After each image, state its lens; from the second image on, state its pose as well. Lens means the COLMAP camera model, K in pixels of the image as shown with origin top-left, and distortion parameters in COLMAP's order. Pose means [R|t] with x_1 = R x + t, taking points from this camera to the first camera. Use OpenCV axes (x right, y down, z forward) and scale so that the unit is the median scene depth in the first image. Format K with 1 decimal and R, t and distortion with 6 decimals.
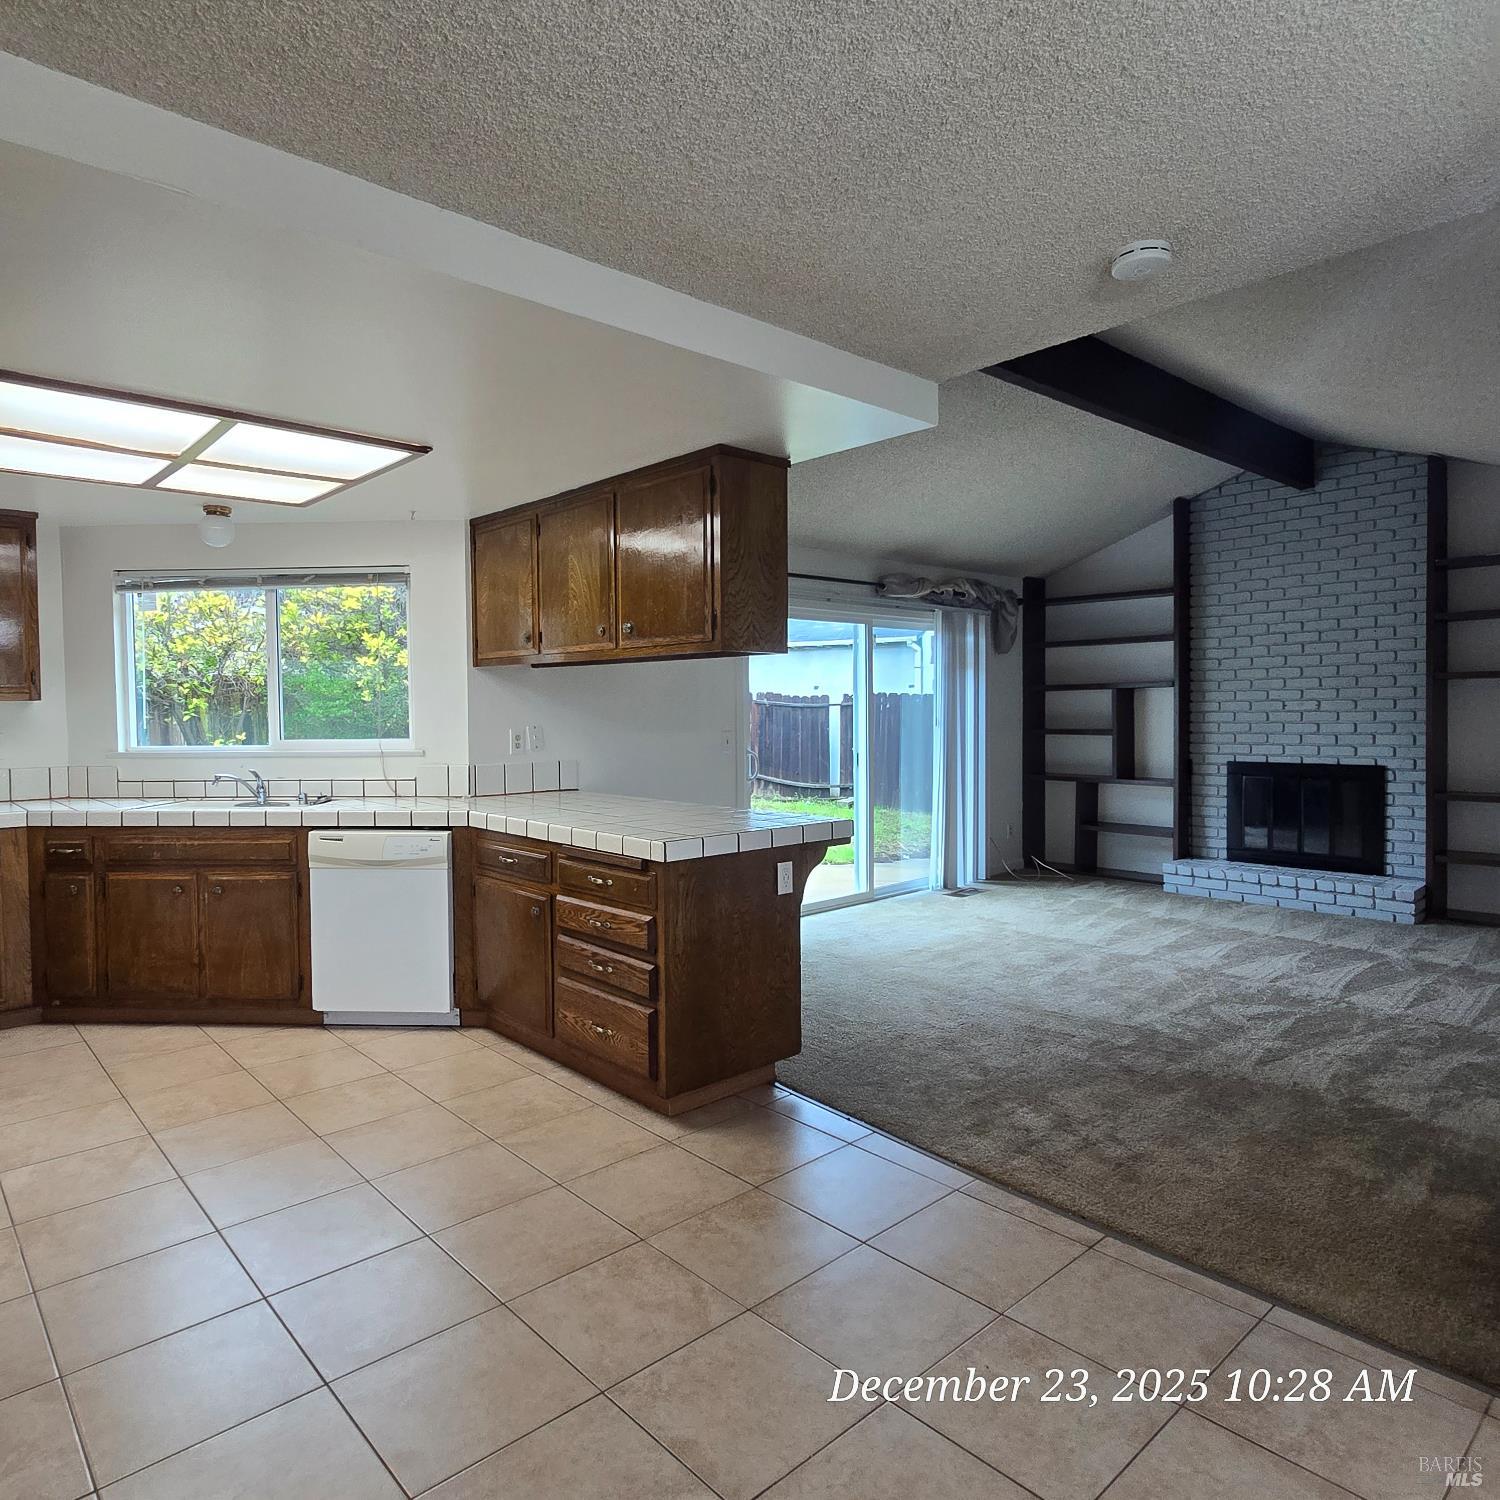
lens RADIAL K [[984.8, 0, 733.0], [0, 984.8, 744.6], [0, 0, 1]] dist [-0.001602, -0.002946]
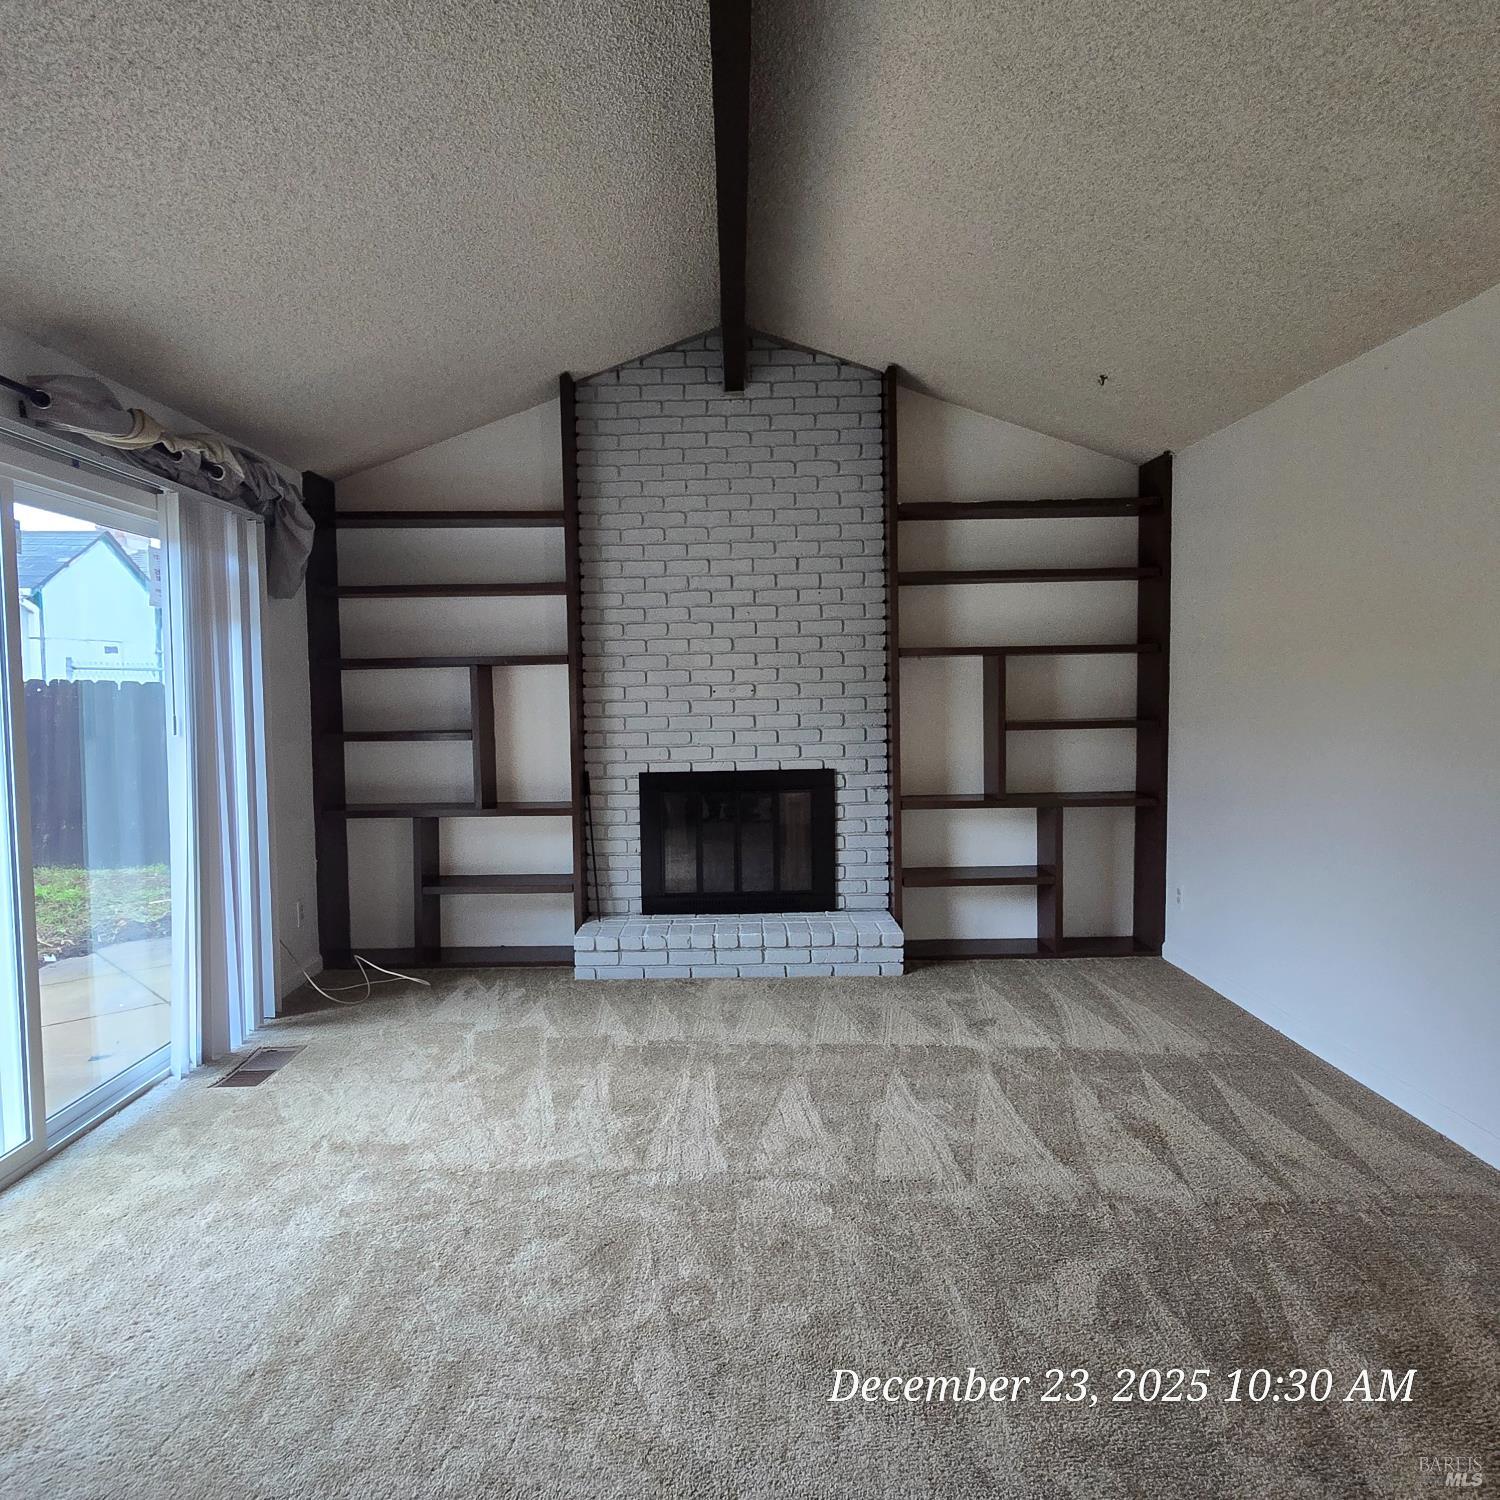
lens RADIAL K [[984.8, 0, 733.0], [0, 984.8, 744.6], [0, 0, 1]] dist [-0.001602, -0.002946]
pose [[0.670720, -0.040165, 0.740622, 0.034091], [0.035389, 0.999128, 0.022136, -0.015425], [-0.740866, 0.011363, 0.671557, 0.479327]]
